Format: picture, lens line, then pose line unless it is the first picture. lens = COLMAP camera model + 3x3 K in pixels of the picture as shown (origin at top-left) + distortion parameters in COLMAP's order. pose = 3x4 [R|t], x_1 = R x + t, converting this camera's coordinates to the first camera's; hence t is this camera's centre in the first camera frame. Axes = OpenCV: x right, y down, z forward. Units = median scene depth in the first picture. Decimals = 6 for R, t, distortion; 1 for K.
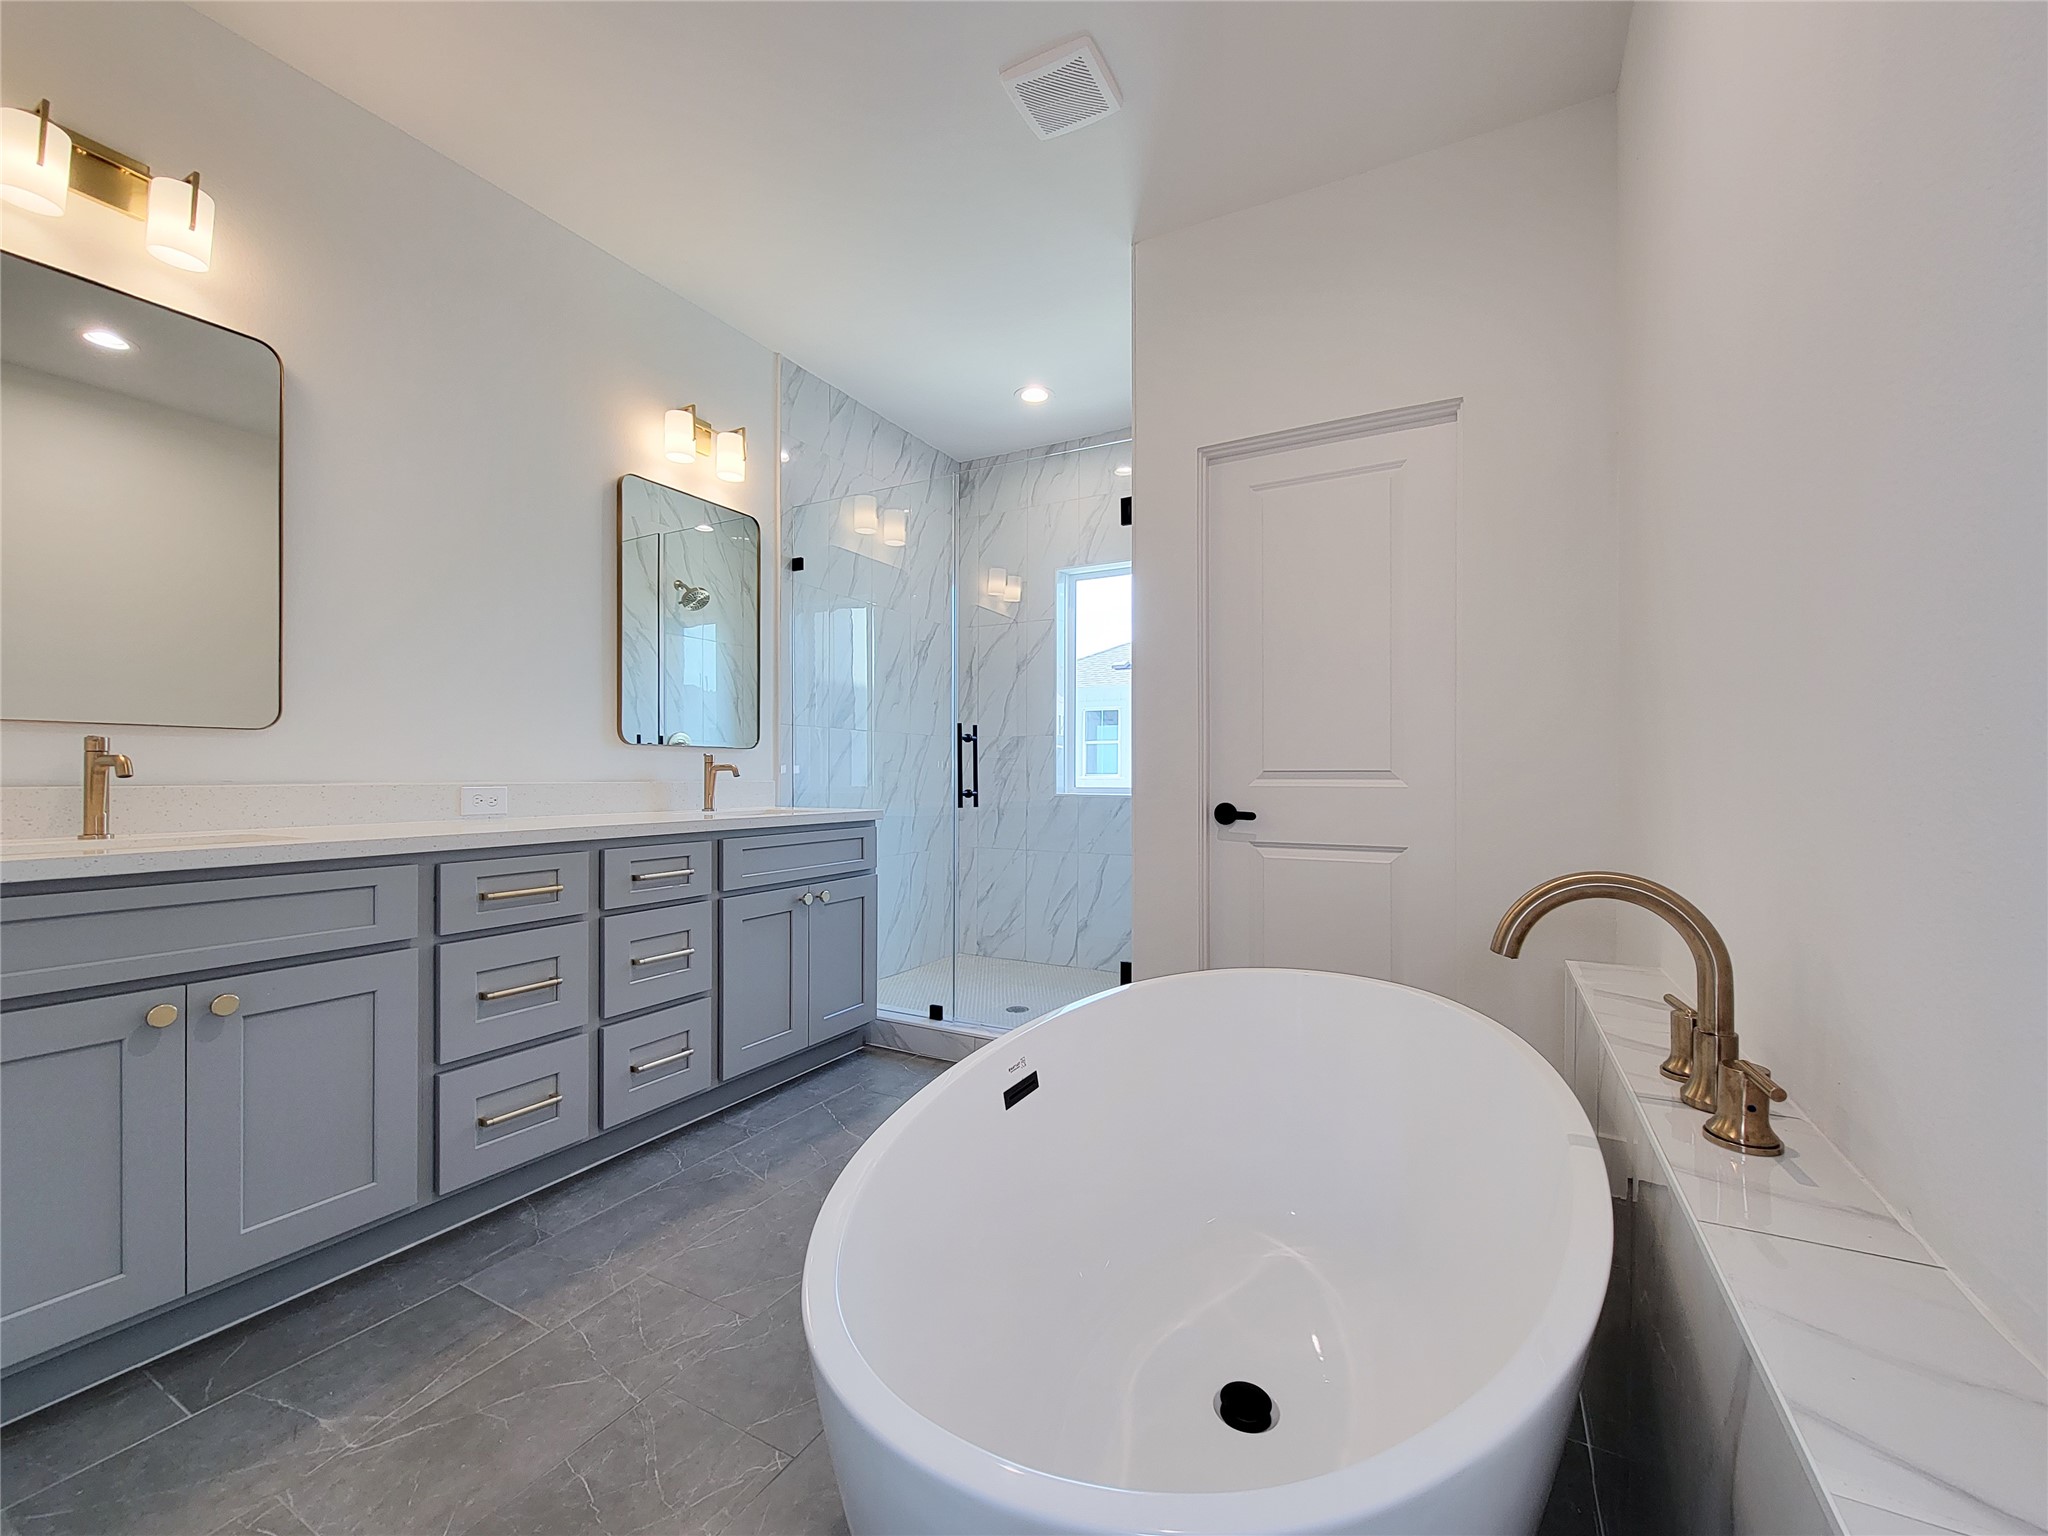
lens RADIAL K [[835.6, 0, 1049.8], [0, 835.6, 770.3], [0, 0, 1]] dist [-0.000639, -0.000780]
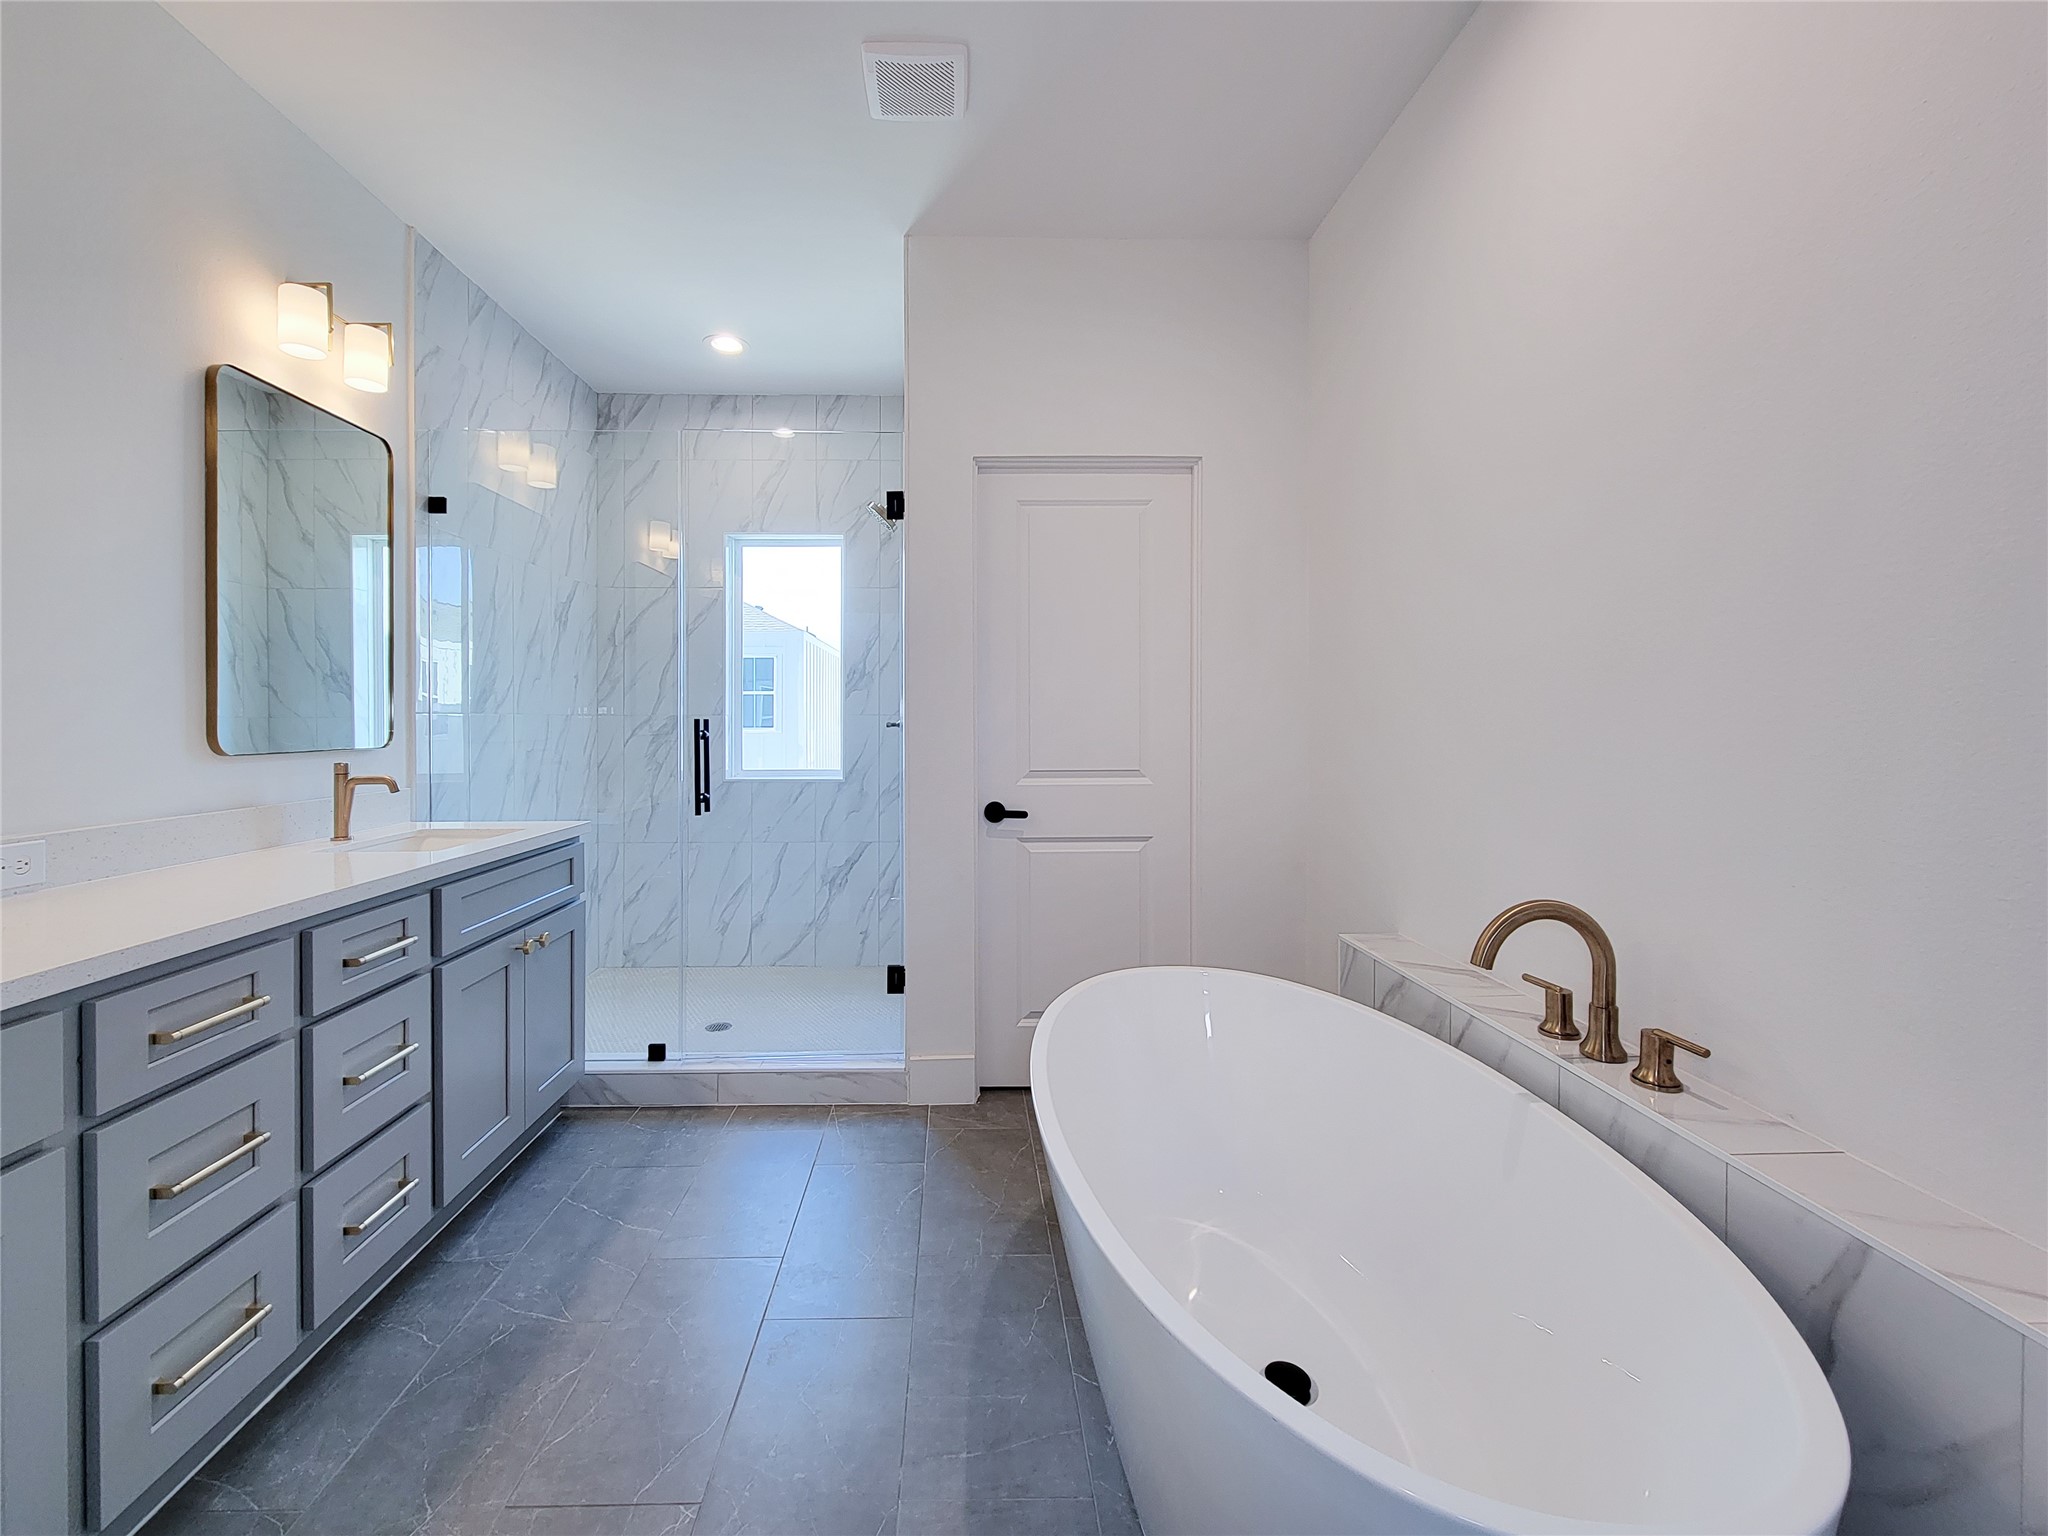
lens RADIAL K [[839.4, 0, 1013.6], [0, 839.4, 723.6], [0, 0, 1]] dist [-0.000220, -0.000650]
pose [[0.872490, -0.001274, 0.488631, -0.250308], [-0.001257, 0.999987, 0.004852, -0.056808], [-0.488631, -0.004847, 0.872477, 0.070009]]
